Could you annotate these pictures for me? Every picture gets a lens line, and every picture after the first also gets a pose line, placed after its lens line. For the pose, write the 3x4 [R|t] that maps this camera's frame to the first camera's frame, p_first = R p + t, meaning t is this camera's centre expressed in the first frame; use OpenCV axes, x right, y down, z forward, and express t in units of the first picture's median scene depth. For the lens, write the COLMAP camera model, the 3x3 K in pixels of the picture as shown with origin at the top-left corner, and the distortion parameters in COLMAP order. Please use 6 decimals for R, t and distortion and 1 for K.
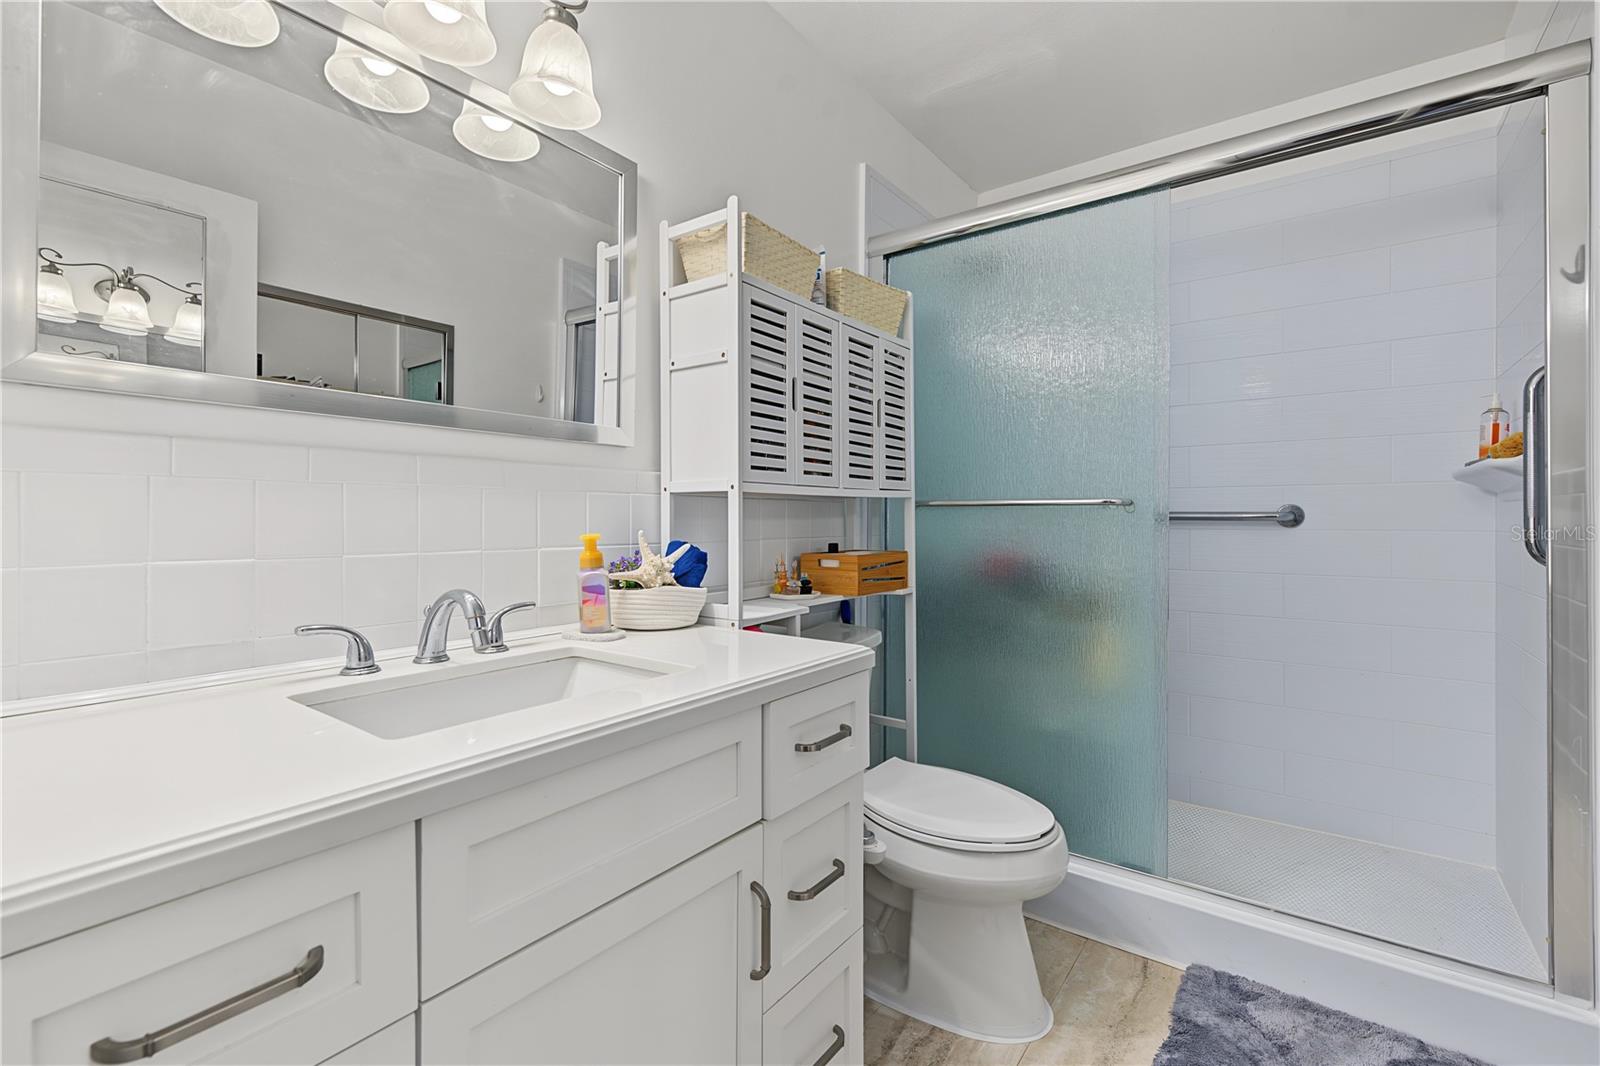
lens RADIAL K [[697.8, 0, 796.3], [0, 697.8, 525.5], [0, 0, 1]] dist [-0.000866, -0.000174]
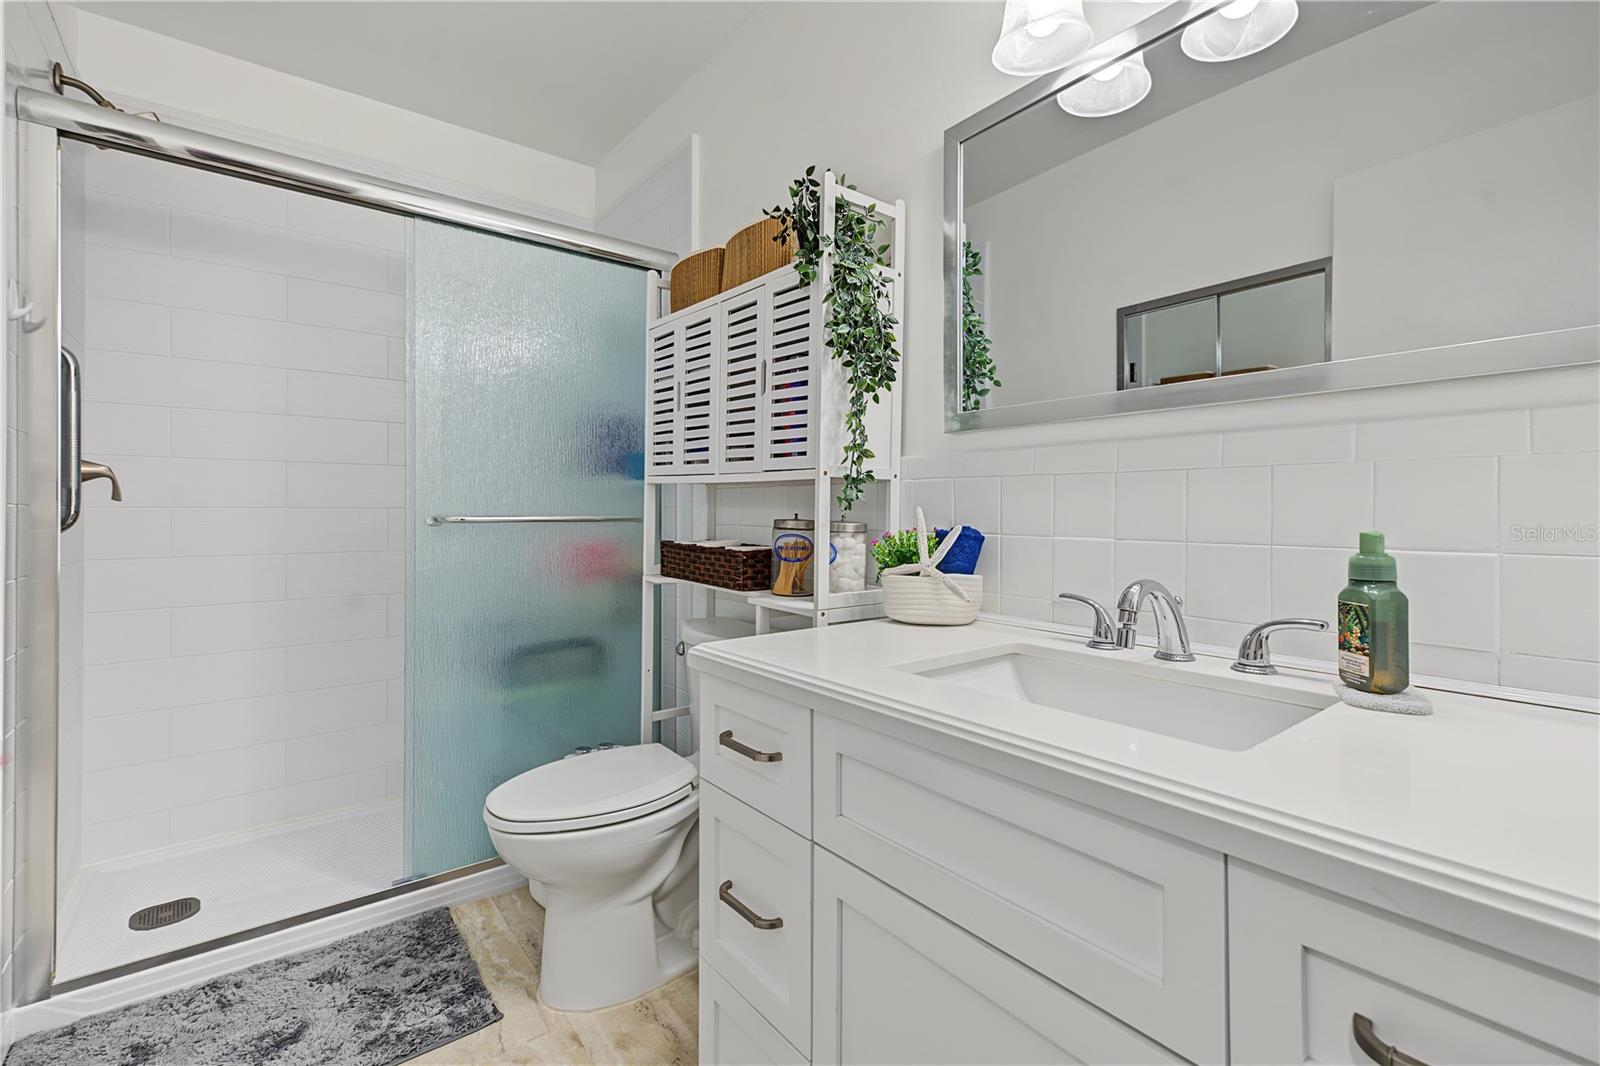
lens RADIAL K [[714.4, 0, 792.6], [0, 714.4, 485.7], [0, 0, 1]] dist [0.000997, -0.000539]
pose [[-0.264430, -0.009937, -0.964354, 0.922335], [-0.019573, 0.999796, -0.004936, -0.032669], [0.964206, 0.017570, -0.264570, 1.274089]]
